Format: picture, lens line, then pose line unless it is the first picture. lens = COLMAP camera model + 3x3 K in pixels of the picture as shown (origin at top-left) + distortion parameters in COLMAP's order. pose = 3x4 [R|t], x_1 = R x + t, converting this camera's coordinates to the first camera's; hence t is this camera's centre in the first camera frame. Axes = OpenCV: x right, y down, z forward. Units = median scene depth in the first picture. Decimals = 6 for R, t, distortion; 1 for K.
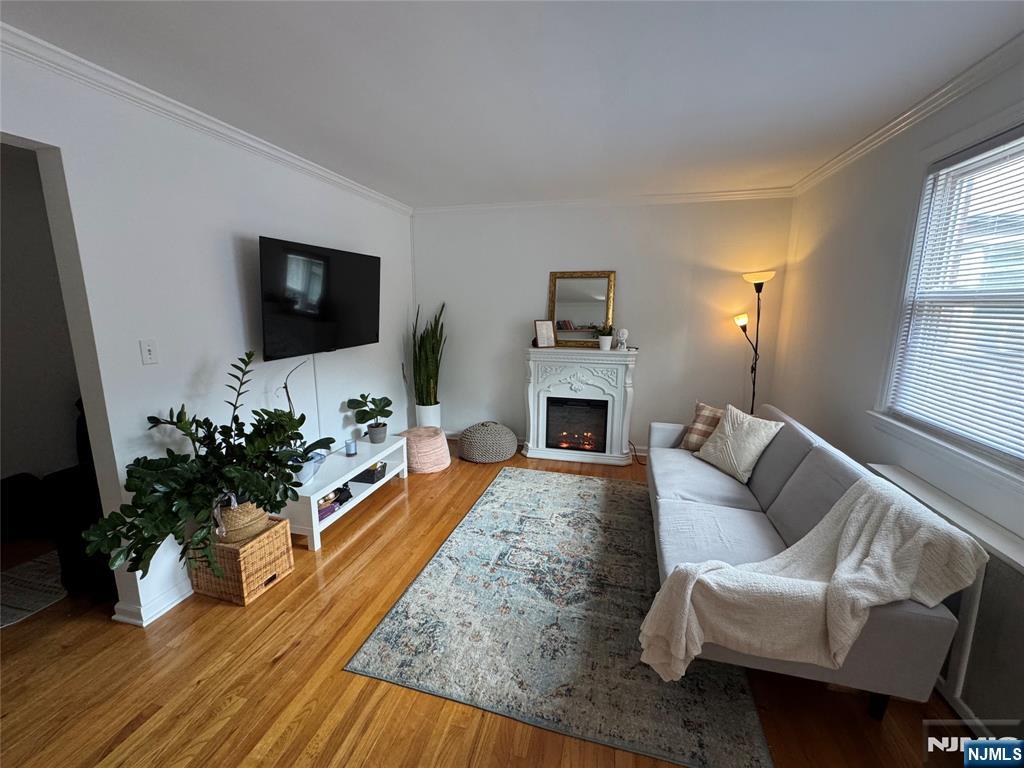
lens RADIAL K [[410.0, 0, 509.9], [0, 410.0, 380.9], [0, 0, 1]] dist [-0.002182, -0.000455]
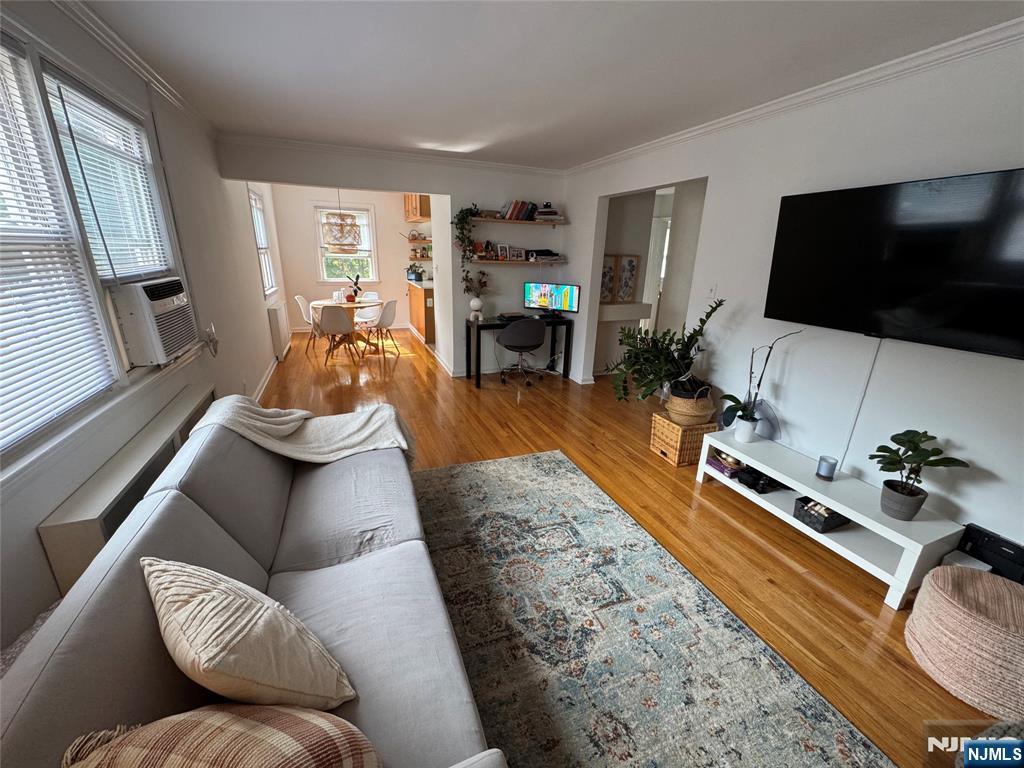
lens RADIAL K [[406.7, 0, 512.0], [0, 406.7, 384.0], [0, 0, 1]] dist [-0.031773, -0.000116]
pose [[-0.786448, 0.172558, -0.593063, 0.619200], [-0.143022, 0.883210, 0.446638, -0.283064], [0.600870, 0.436078, -0.669919, 1.462088]]
